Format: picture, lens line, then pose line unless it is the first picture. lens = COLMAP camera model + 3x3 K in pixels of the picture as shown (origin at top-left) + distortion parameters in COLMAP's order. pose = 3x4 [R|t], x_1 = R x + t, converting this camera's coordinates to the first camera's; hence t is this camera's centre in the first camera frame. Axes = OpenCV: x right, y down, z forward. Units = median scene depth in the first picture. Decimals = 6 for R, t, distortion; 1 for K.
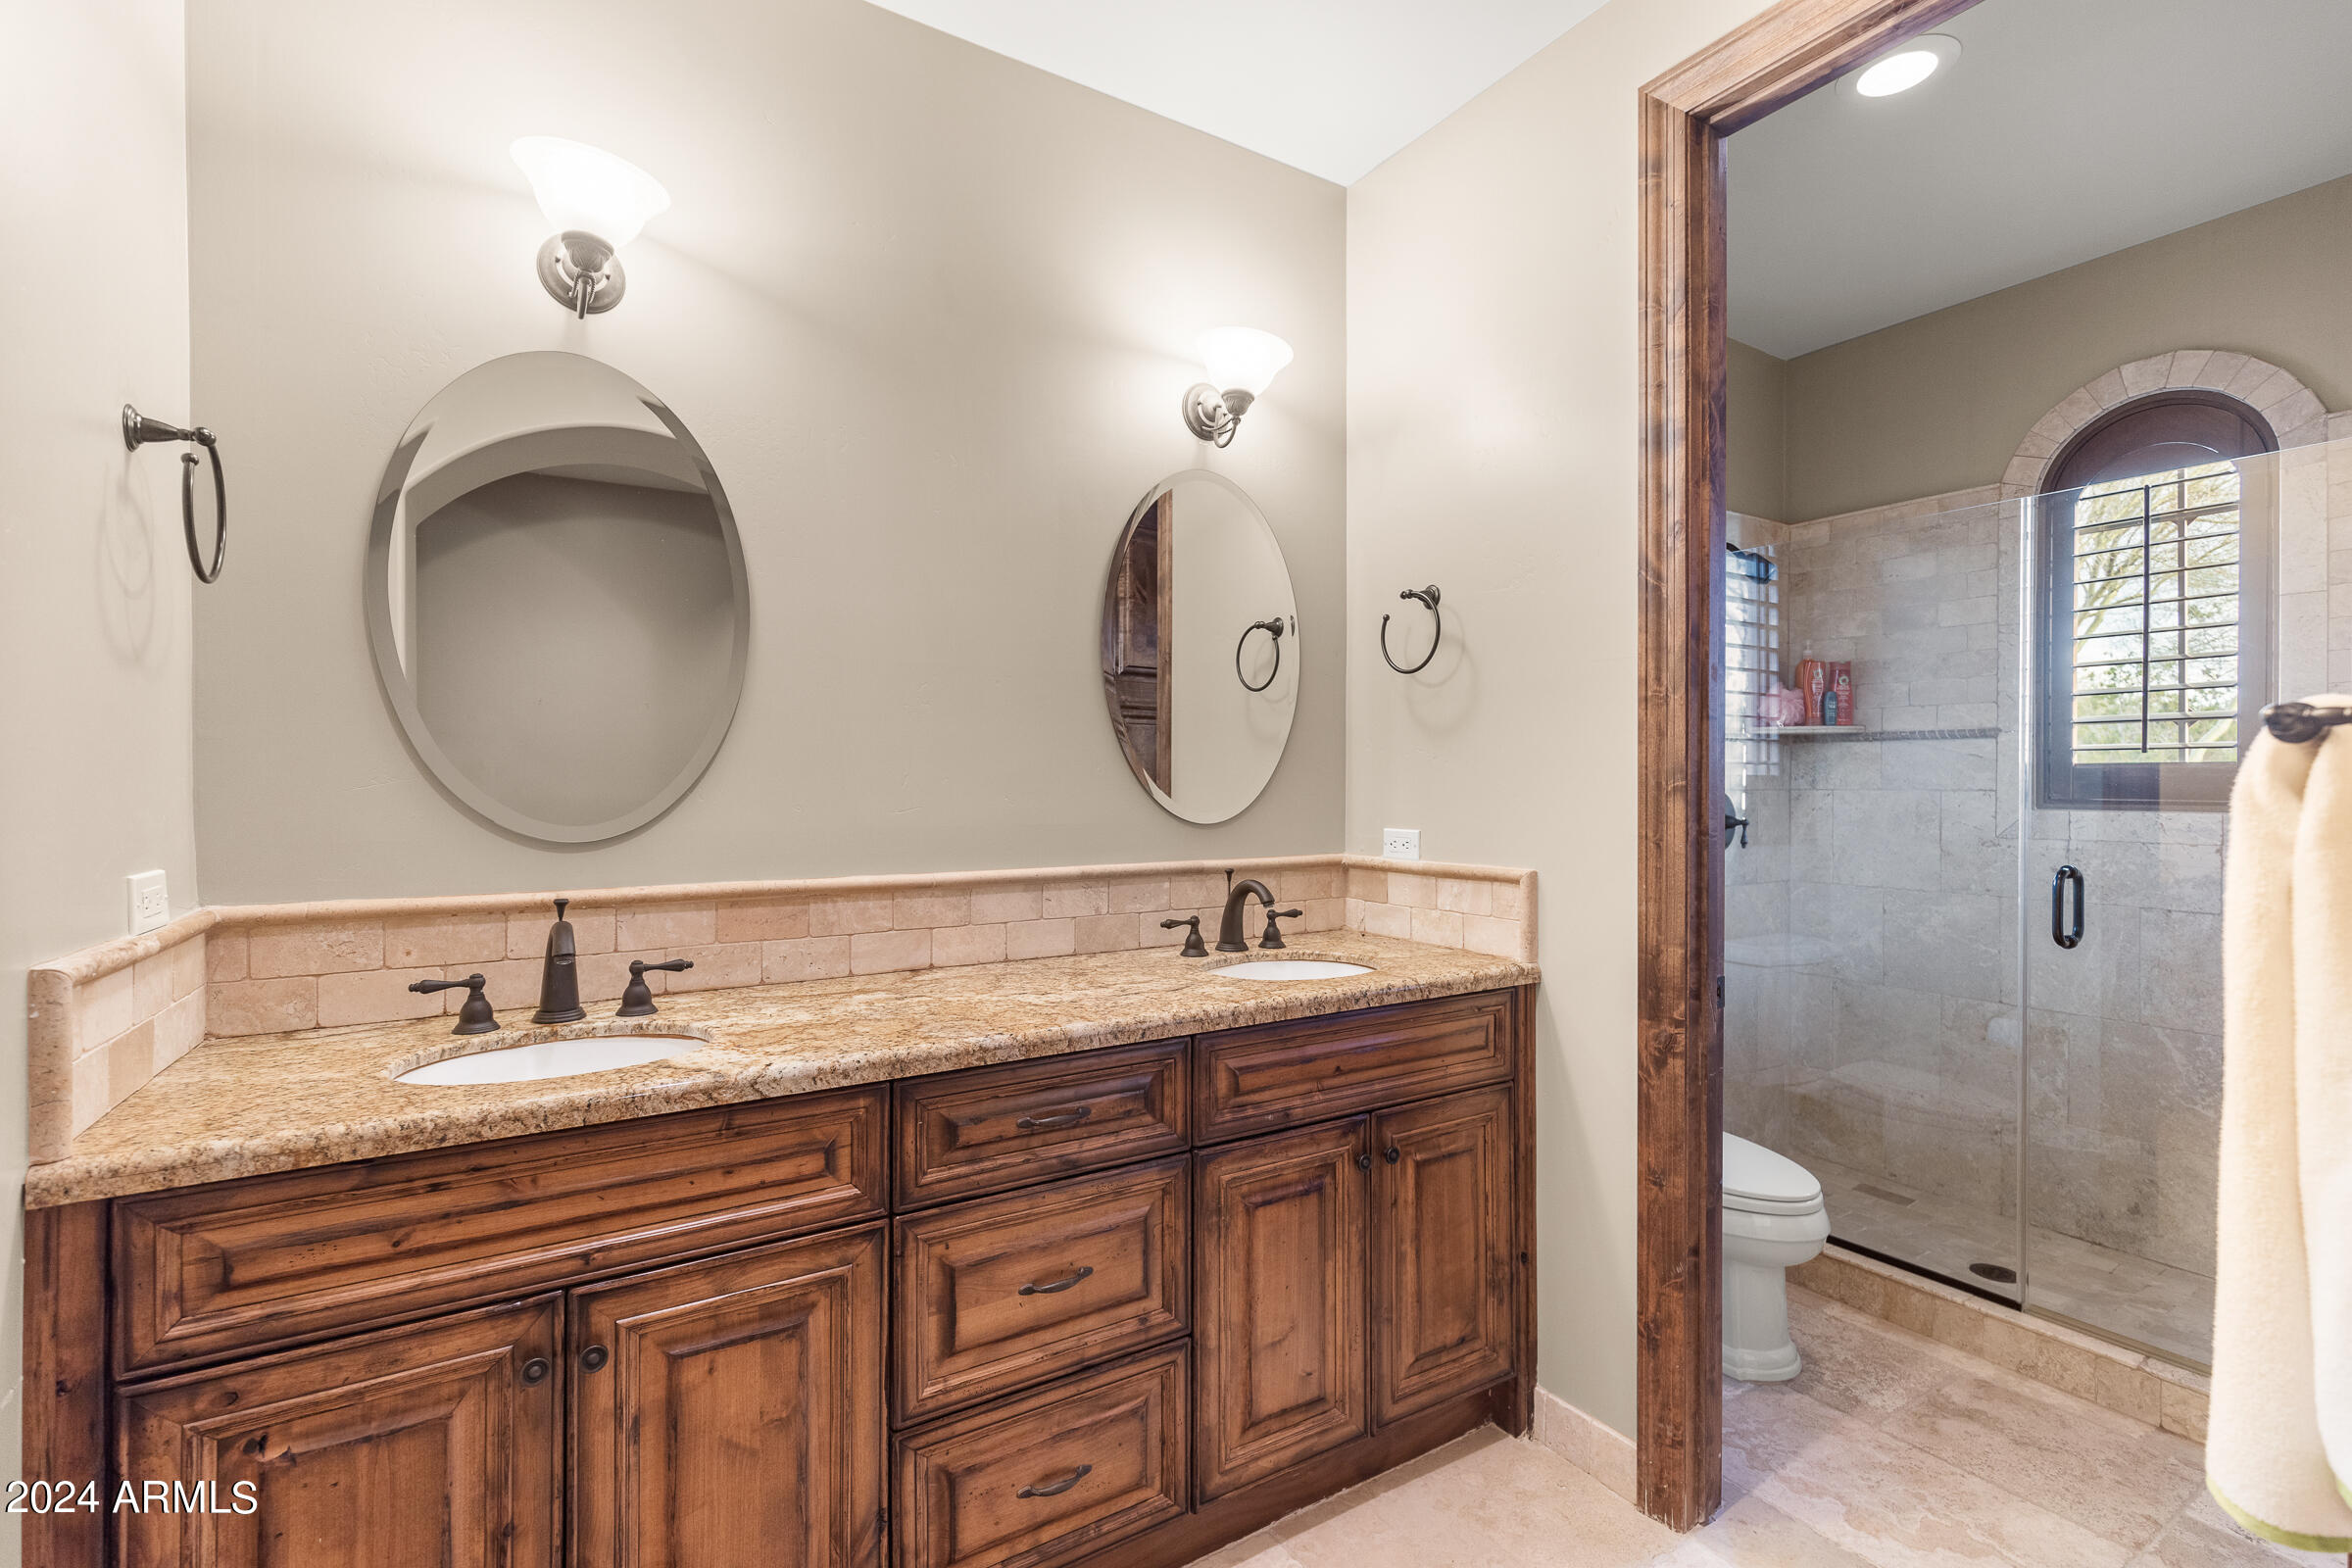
lens RADIAL K [[1070.5, 0, 1168.2], [0, 1070.5, 784.2], [0, 0, 1]] dist [0.010731, -0.000831]
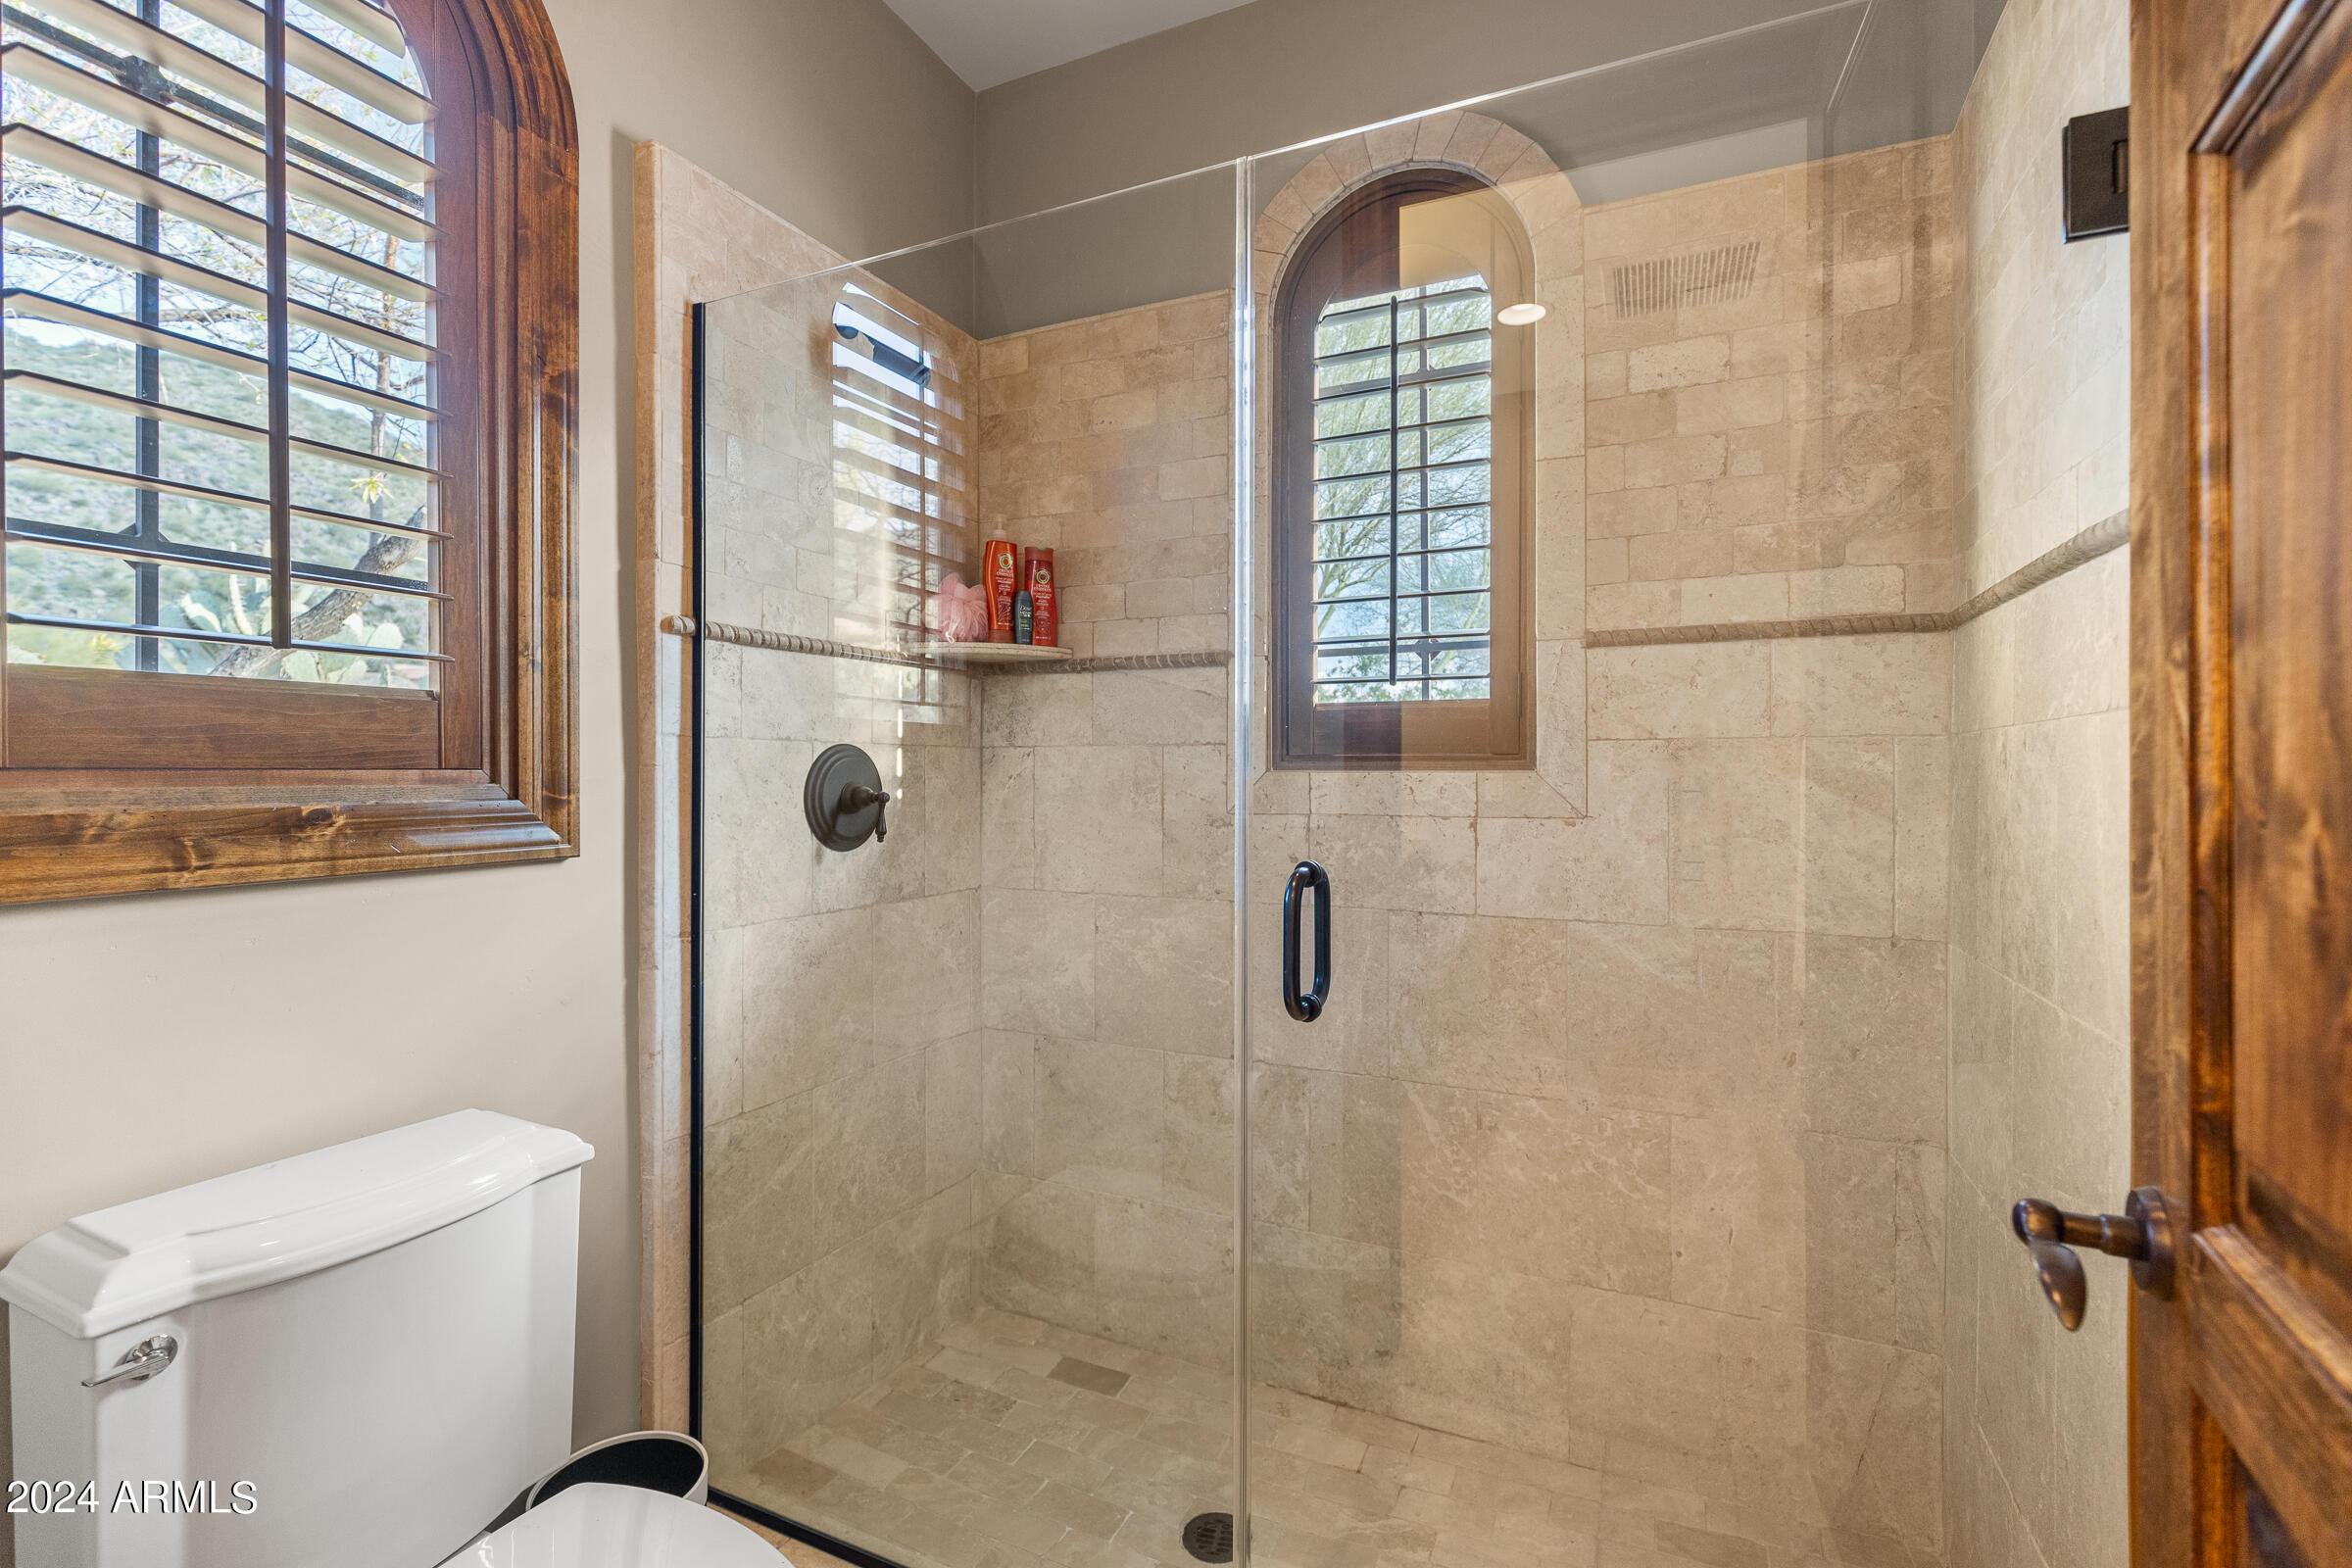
lens RADIAL K [[1070.5, 0, 1184.3], [0, 1070.5, 774.5], [0, 0, 1]] dist [0.010731, -0.000831]
pose [[0.837840, -0.007715, 0.545861, 0.368646], [0.004560, 0.999964, 0.007135, 0.019573], [-0.545896, -0.003489, 0.837846, 0.438861]]
